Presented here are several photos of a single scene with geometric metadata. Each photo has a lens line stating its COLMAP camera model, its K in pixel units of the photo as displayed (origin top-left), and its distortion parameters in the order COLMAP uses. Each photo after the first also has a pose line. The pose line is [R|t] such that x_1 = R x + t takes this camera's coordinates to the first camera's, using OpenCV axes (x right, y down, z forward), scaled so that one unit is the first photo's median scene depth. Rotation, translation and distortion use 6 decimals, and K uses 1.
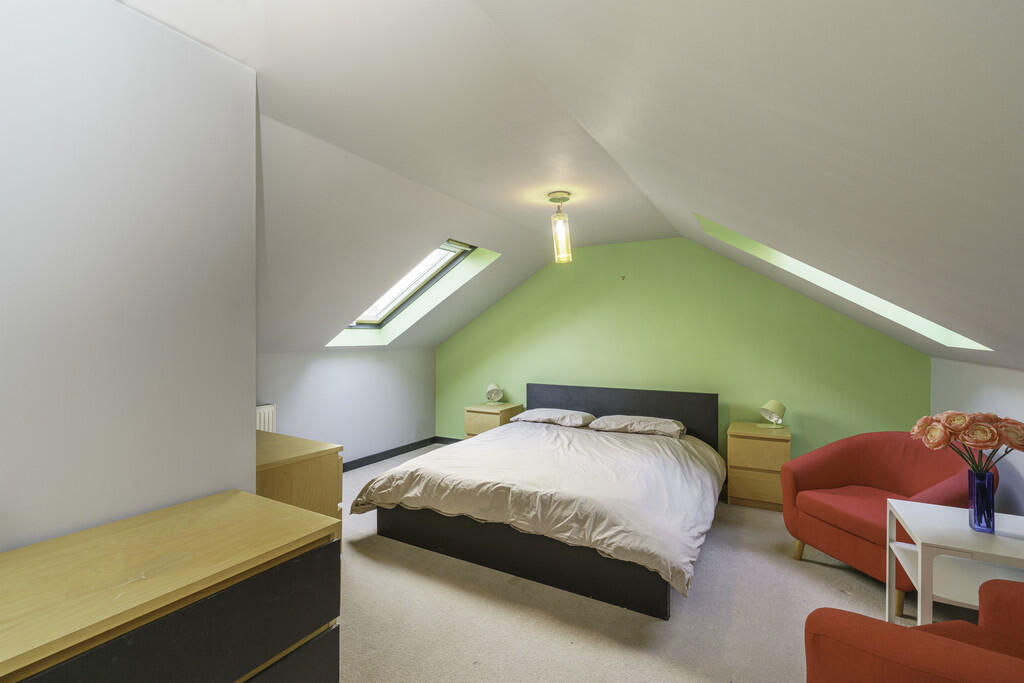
lens RADIAL K [[461.8, 0, 510.0], [0, 461.8, 341.1], [0, 0, 1]] dist [-0.008899, 0.002270]
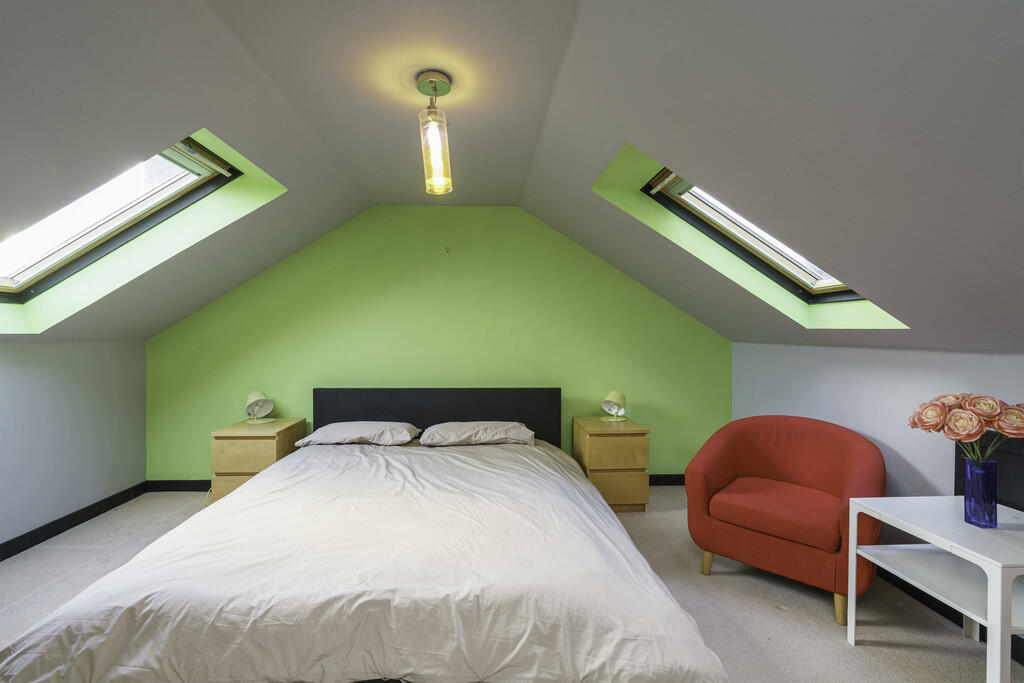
lens RADIAL K [[461.8, 0, 515.9], [0, 461.8, 340.1], [0, 0, 1]] dist [-0.008899, 0.002270]
pose [[0.851926, -0.006919, 0.523616, -0.097434], [0.004190, 0.999971, 0.006396, 0.019658], [-0.523645, -0.003255, 0.851930, 0.335103]]
